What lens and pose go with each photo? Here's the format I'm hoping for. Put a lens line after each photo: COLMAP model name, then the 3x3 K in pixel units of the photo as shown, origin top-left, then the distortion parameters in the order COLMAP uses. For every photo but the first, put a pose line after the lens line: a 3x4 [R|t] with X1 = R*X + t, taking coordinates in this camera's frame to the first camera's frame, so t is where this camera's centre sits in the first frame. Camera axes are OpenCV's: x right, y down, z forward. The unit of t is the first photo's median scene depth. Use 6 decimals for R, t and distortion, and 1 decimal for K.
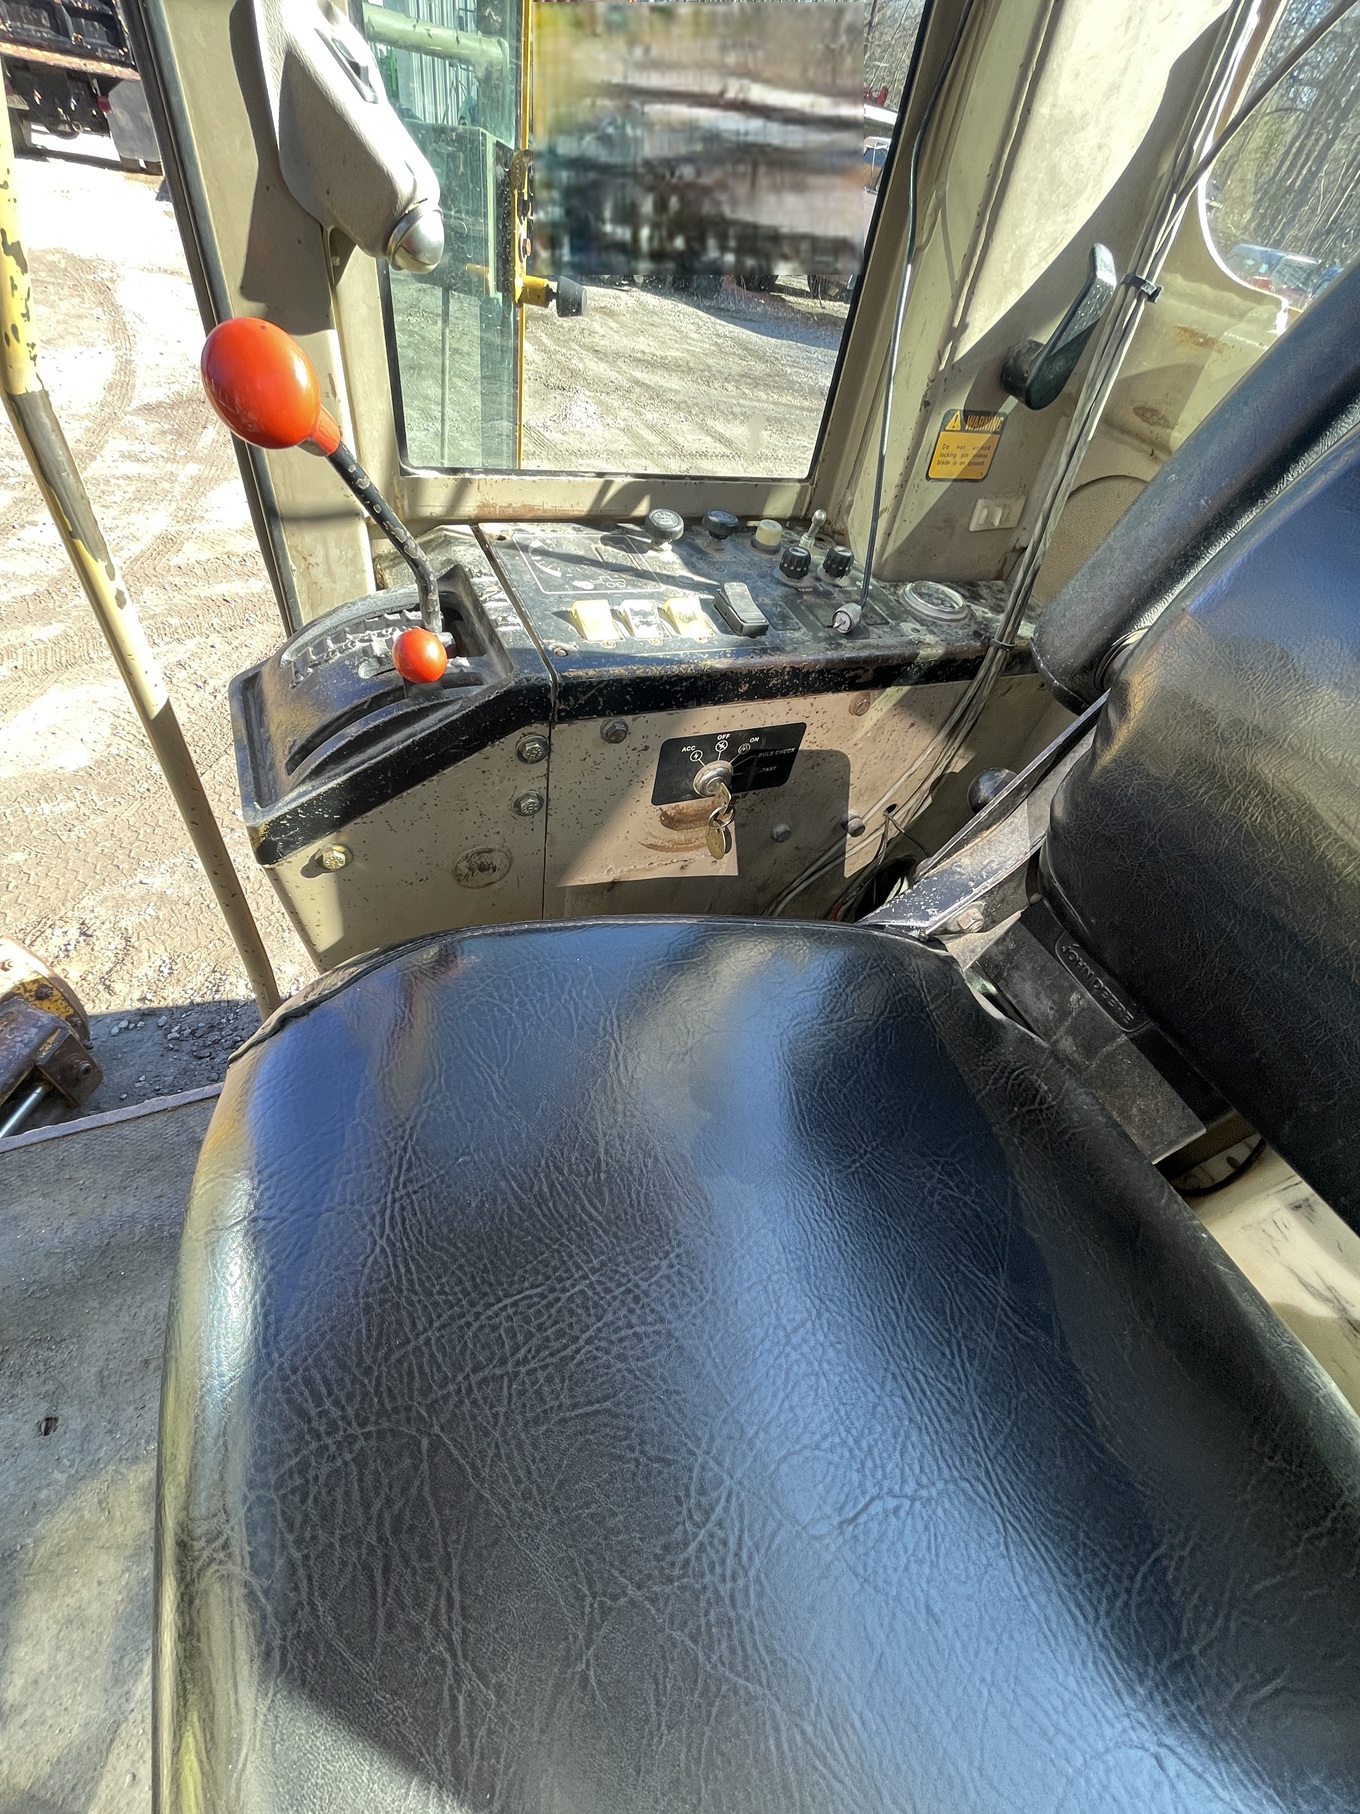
lens RADIAL K [[730.1, 0, 680.0], [0, 730.1, 907.0], [0, 0, 1]] dist [-0.001410, -0.000432]
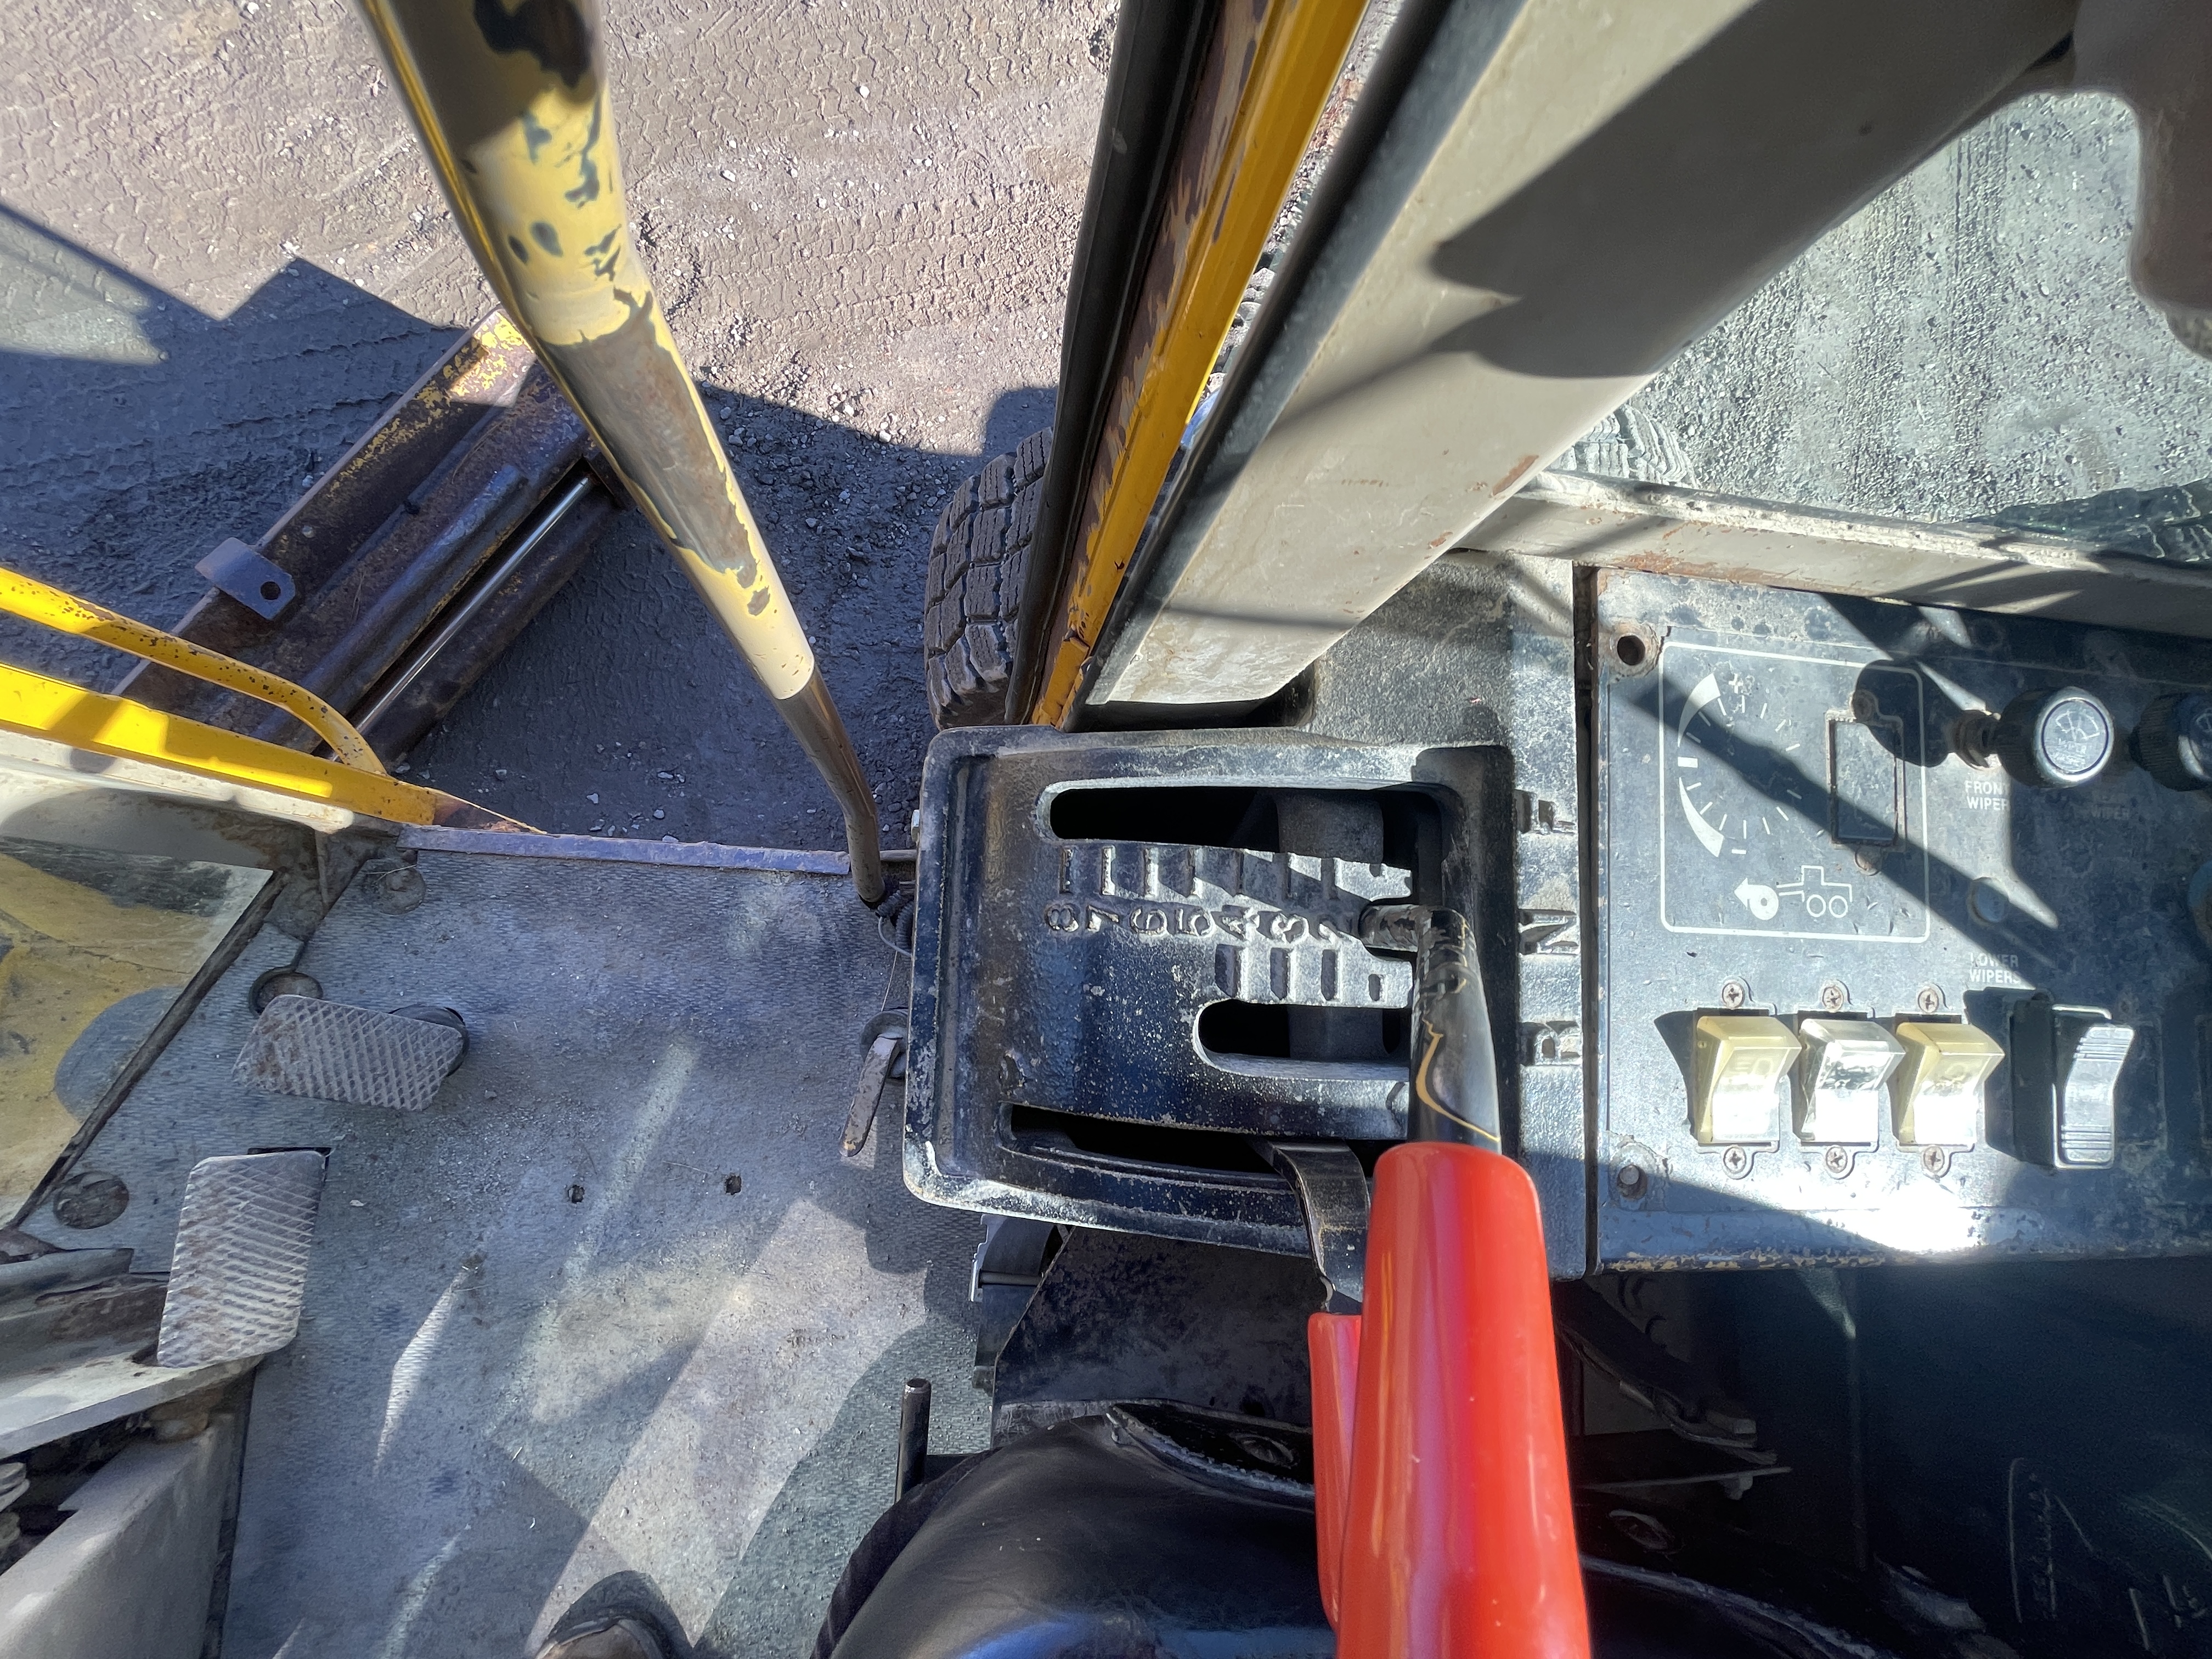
lens RADIAL K [[890.3, 0, 1103.0], [0, 890.3, 826.3], [0, 0, 1]] dist [-0.001410, -0.000432]
pose [[0.900037, 0.431127, -0.063740, -0.413290], [-0.337041, 0.781290, 0.525347, -0.564120], [0.276290, -0.451349, 0.848497, 0.457536]]
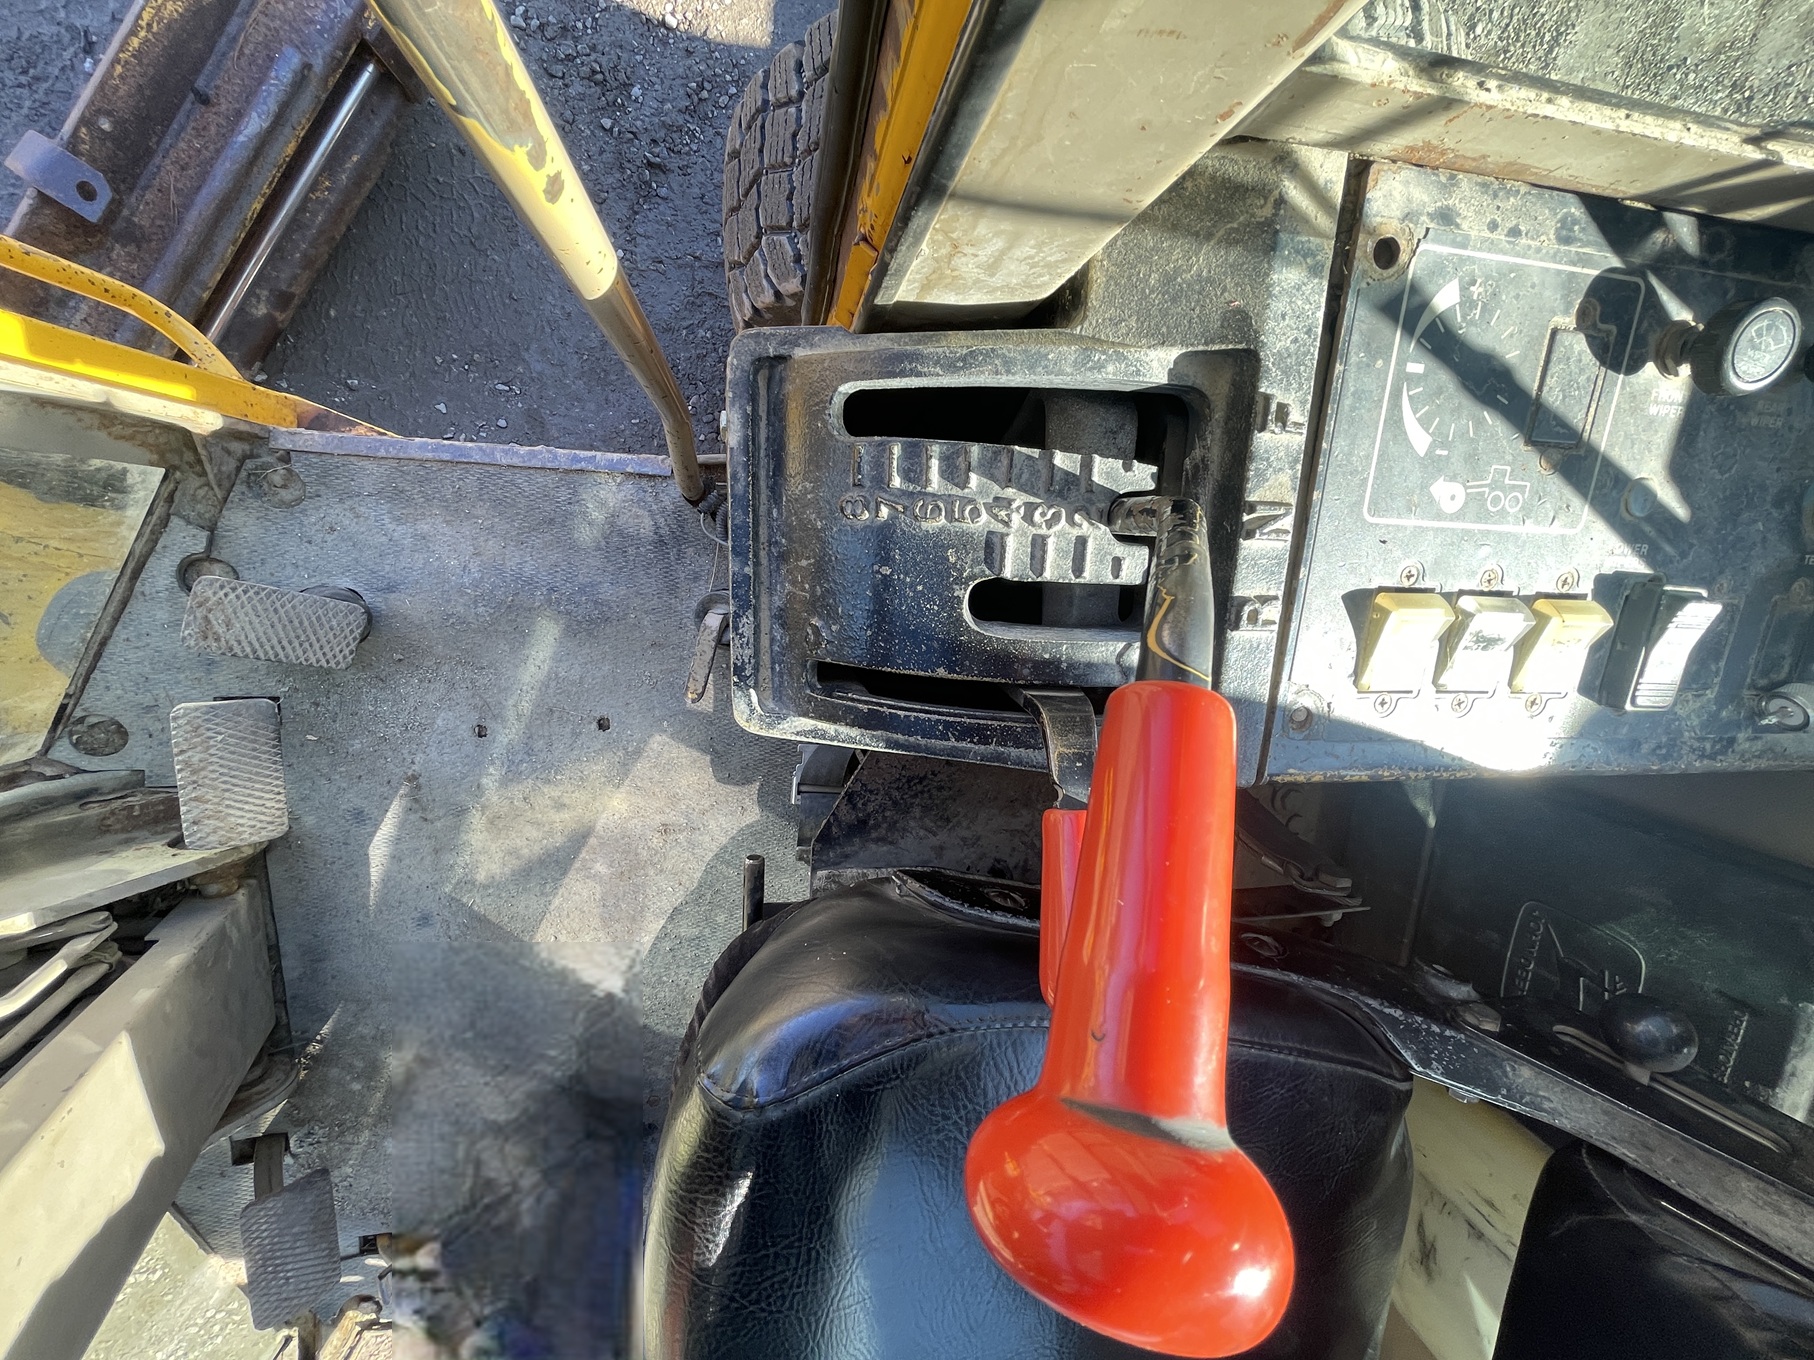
lens RADIAL K [[730.1, 0, 904.5], [0, 730.1, 677.4], [0, 0, 1]] dist [-0.001410, -0.000432]
pose [[0.897795, 0.430959, 0.090765, -0.410092], [-0.351969, 0.578217, 0.736059, -0.552389], [0.264729, -0.692776, 0.670805, 0.463607]]
